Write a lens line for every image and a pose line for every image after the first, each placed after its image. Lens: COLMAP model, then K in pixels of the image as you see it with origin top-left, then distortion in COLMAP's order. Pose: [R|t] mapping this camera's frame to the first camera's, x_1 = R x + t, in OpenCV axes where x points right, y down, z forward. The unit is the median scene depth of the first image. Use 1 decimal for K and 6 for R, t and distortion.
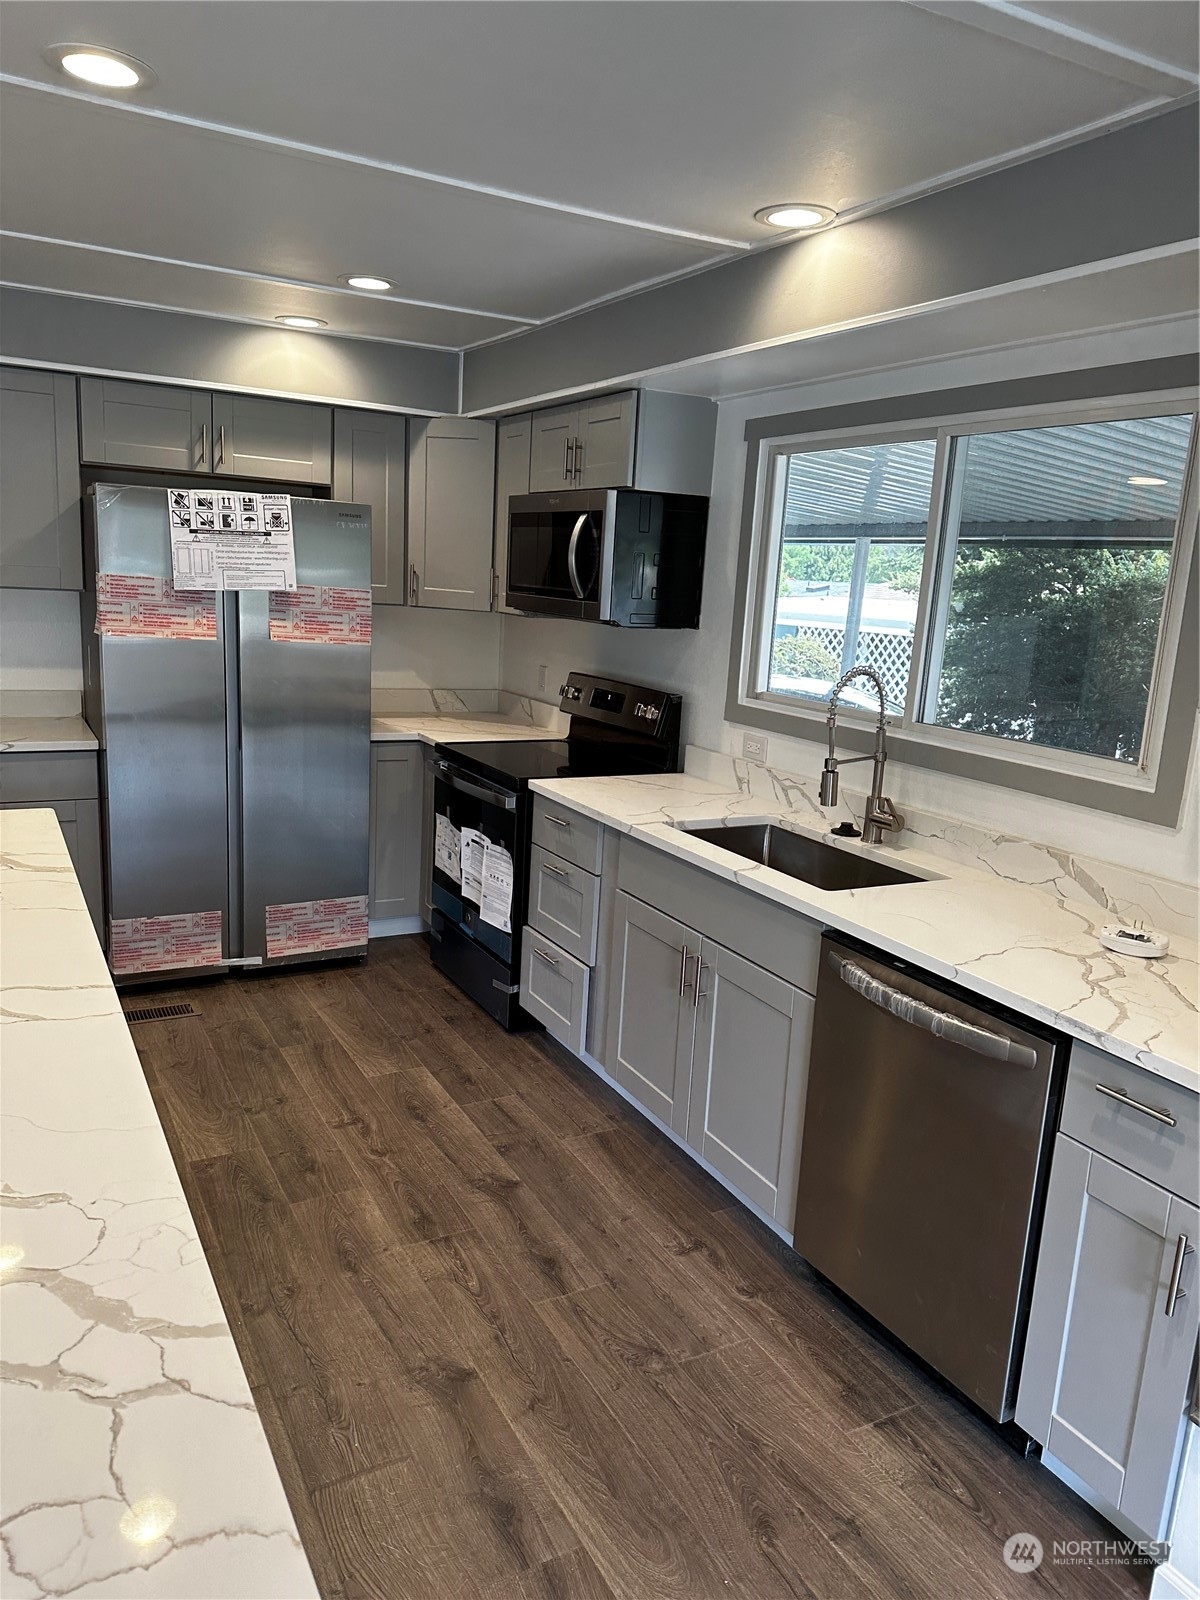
lens RADIAL K [[1121.3, 0, 598.6], [0, 1121.3, 812.5], [0, 0, 1]] dist [0.072014, -0.088806]
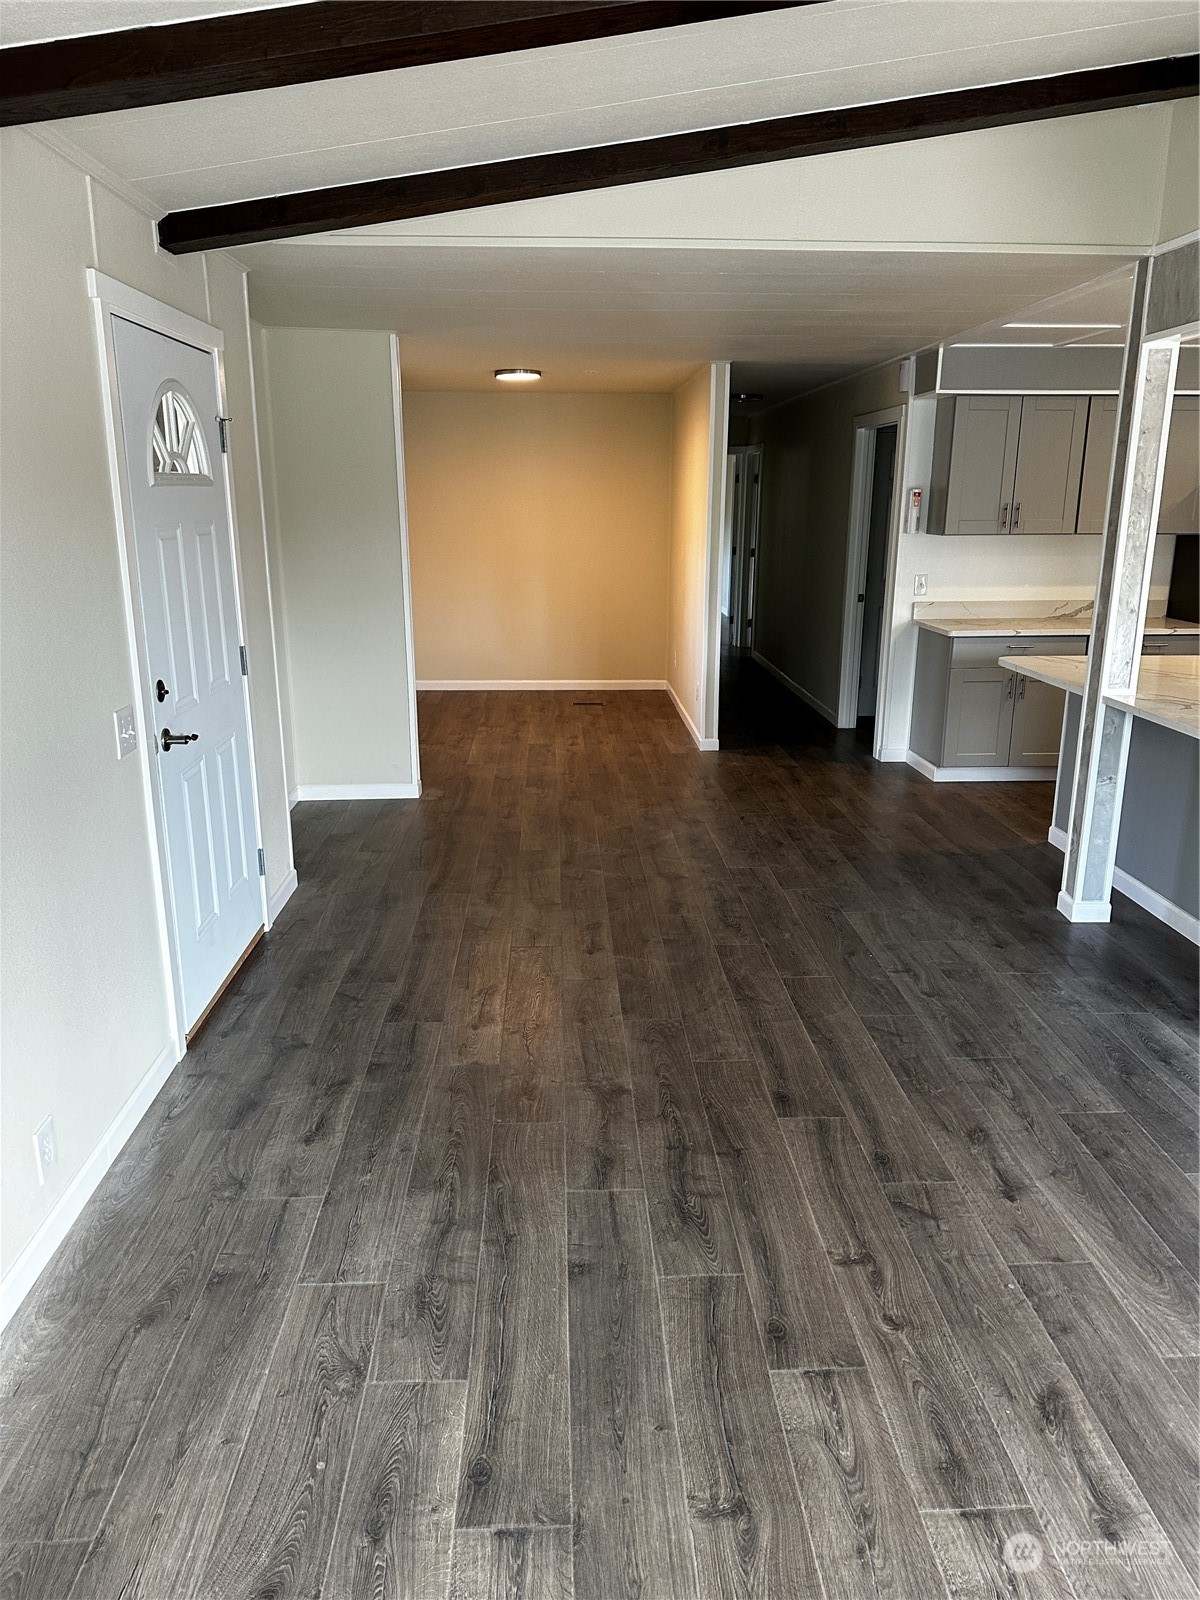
lens RADIAL K [[1121.3, 0, 604.6], [0, 1121.3, 794.9], [0, 0, 1]] dist [0.072014, -0.088806]
pose [[0.896914, 0.058252, -0.438351, -0.538921], [-0.044486, 0.998143, 0.041619, 0.150490], [0.439961, -0.017829, 0.897840, -0.866490]]
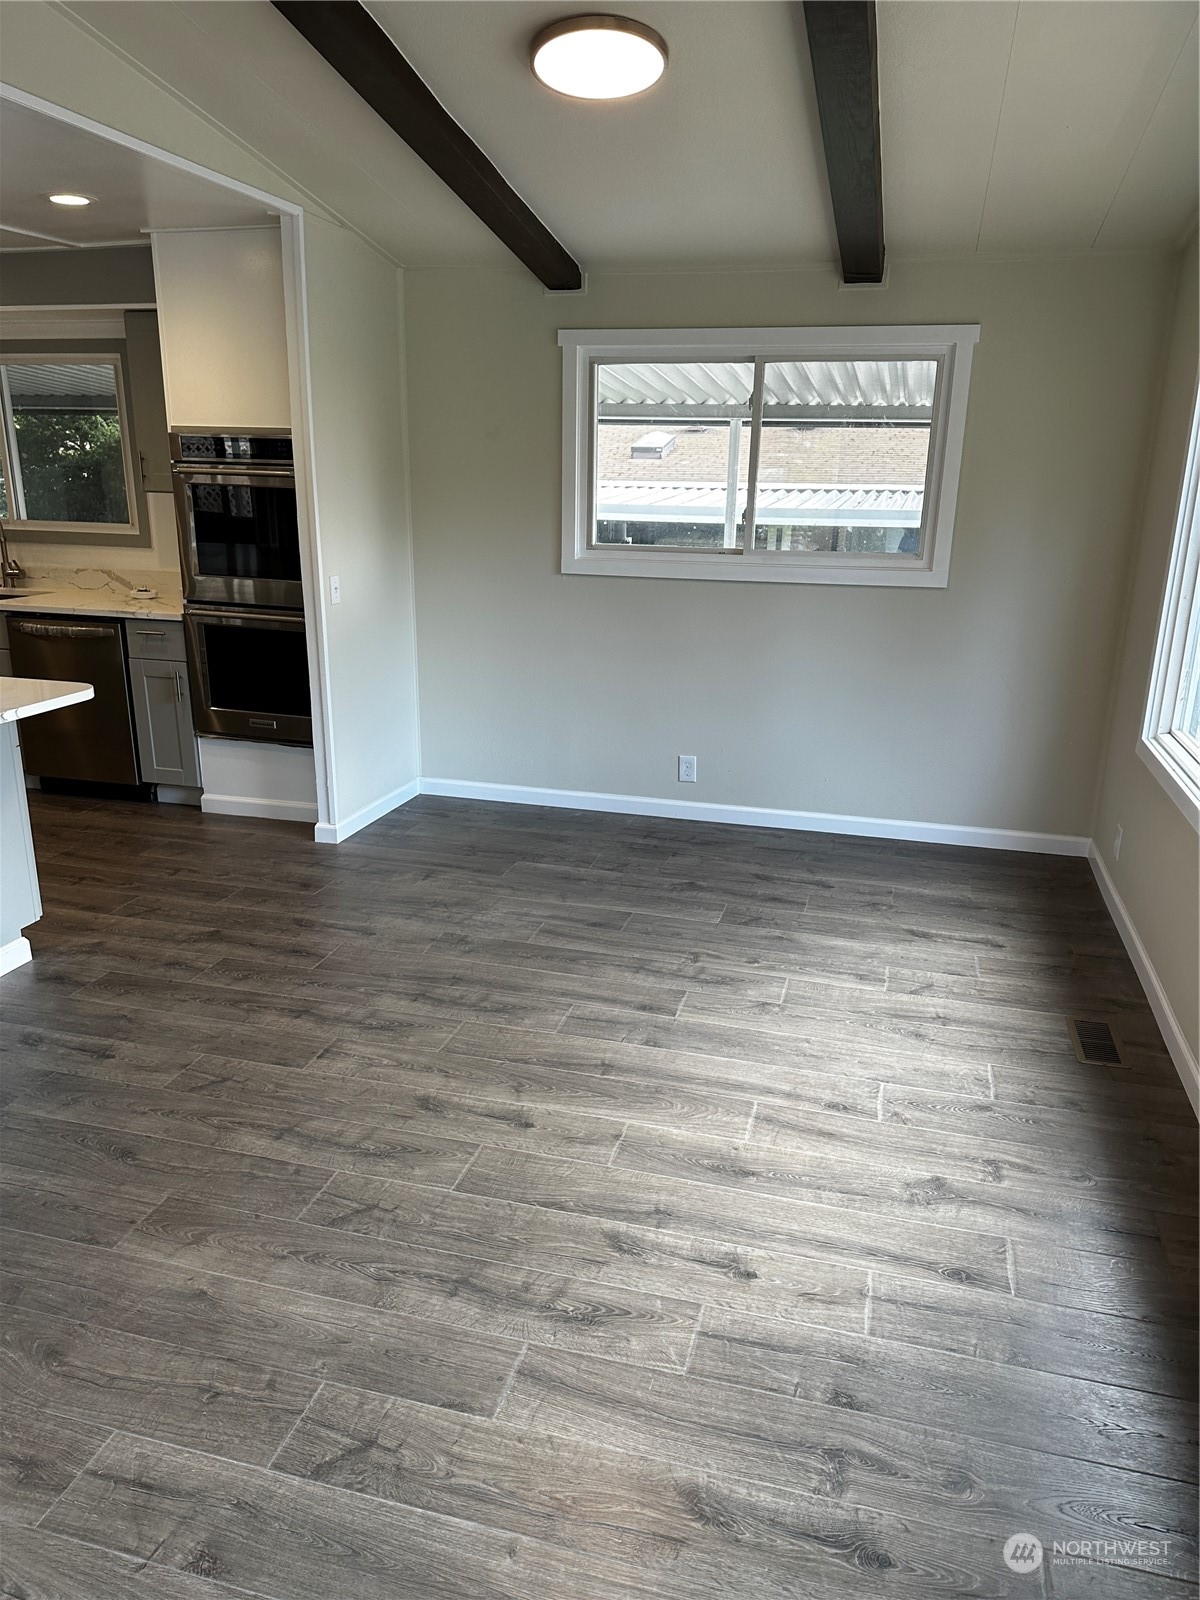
lens RADIAL K [[1121.3, 0, 615.6], [0, 1121.3, 803.2], [0, 0, 1]] dist [0.072014, -0.088806]
pose [[0.689475, -0.251182, 0.679362, -0.349673], [0.175510, 0.967929, 0.179751, 0.170869], [-0.702724, -0.004699, 0.711447, -0.846264]]
